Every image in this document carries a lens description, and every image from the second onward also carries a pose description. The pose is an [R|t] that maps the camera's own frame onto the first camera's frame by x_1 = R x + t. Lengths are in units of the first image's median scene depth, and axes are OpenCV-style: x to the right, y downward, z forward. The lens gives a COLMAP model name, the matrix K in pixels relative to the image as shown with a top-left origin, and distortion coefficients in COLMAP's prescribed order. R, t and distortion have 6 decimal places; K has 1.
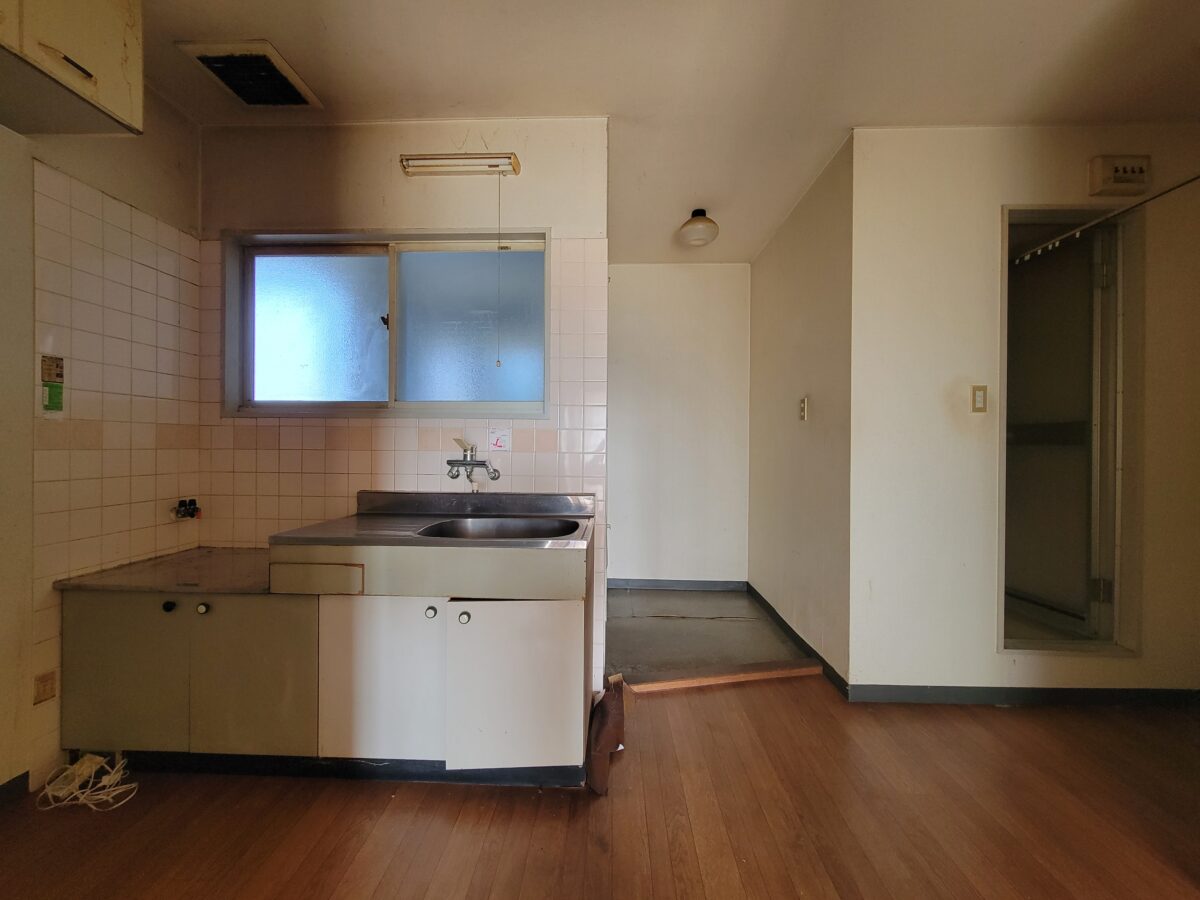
lens RADIAL K [[489.1, 0, 597.3], [0, 489.1, 447.1], [0, 0, 1]] dist [0.002221, 0.000382]
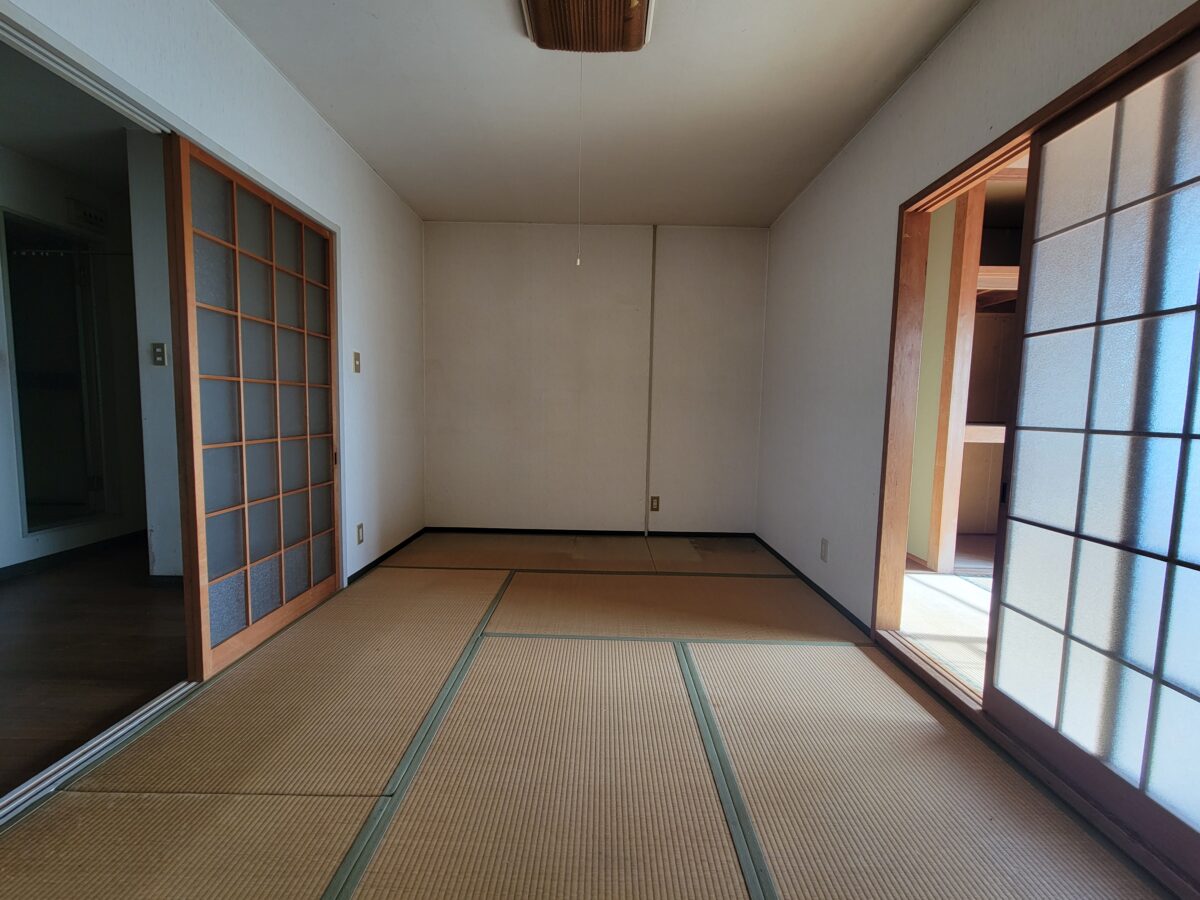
lens RADIAL K [[487.3, 0, 597.9], [0, 487.3, 447.4], [0, 0, 1]] dist [0.002340, -0.000105]
pose [[-0.027204, -0.088261, 0.995726, -0.600644], [-0.016543, 0.995998, 0.087833, 0.017098], [-0.999493, -0.014083, -0.028555, -0.600511]]
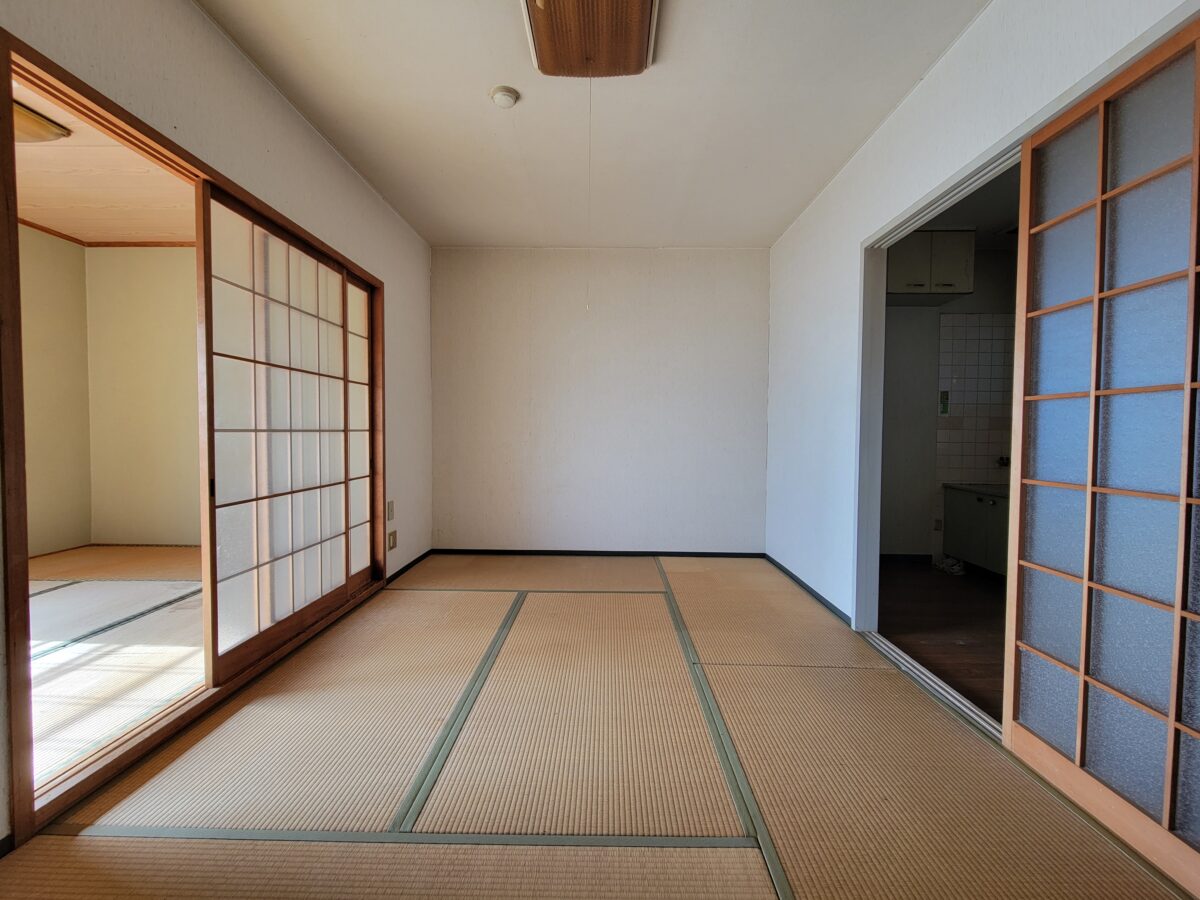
lens RADIAL K [[487.3, 0, 597.9], [0, 487.3, 447.4], [0, 0, 1]] dist [0.002340, -0.000105]
pose [[0.016177, 0.025138, -0.999553, 0.993981], [-0.011435, 0.999623, 0.024955, 0.041213], [0.999804, 0.011027, 0.016458, -0.585348]]
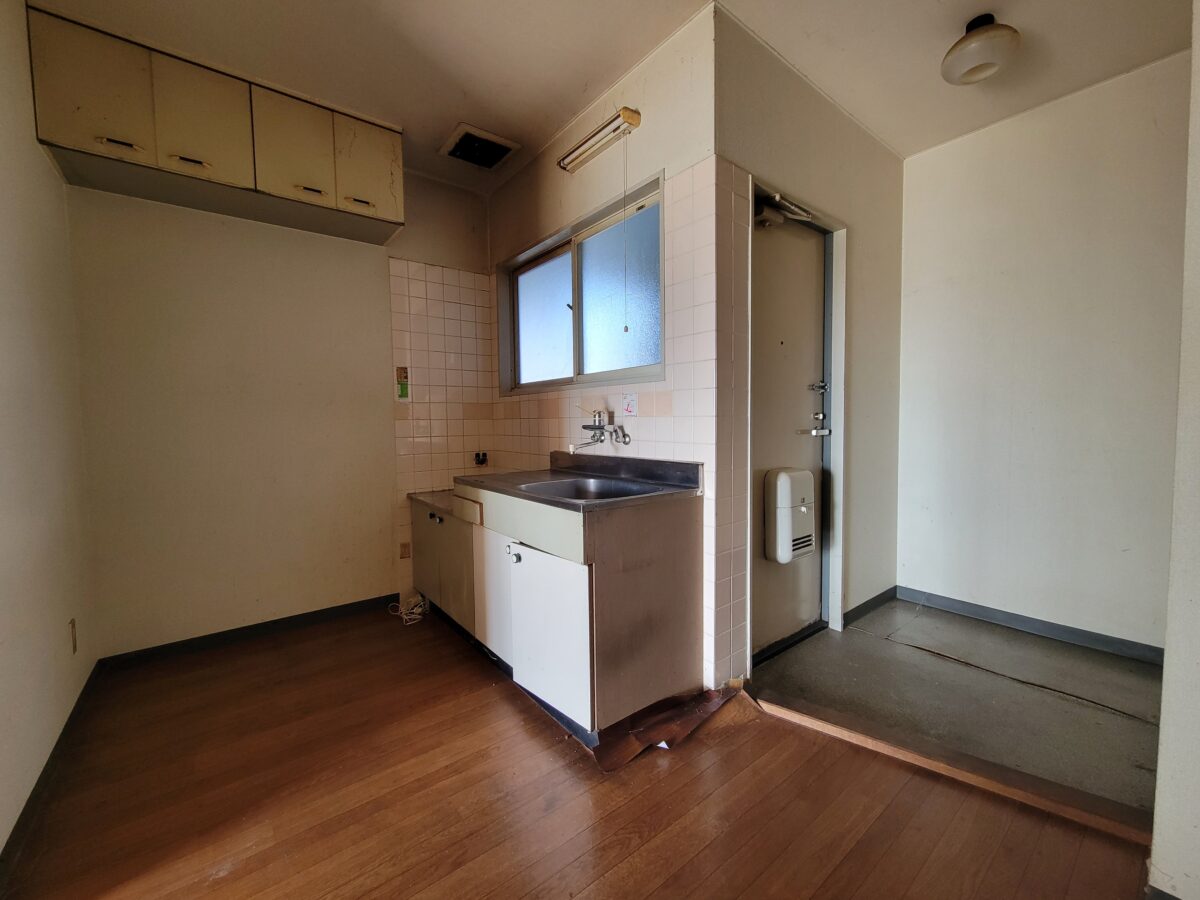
lens RADIAL K [[489.1, 0, 597.3], [0, 489.1, 447.1], [0, 0, 1]] dist [0.002221, 0.000382]
pose [[0.640913, 0.026511, -0.767156, 0.538612], [0.014031, 0.998832, 0.046239, 0.024533], [0.767485, -0.040399, 0.639792, 0.303308]]
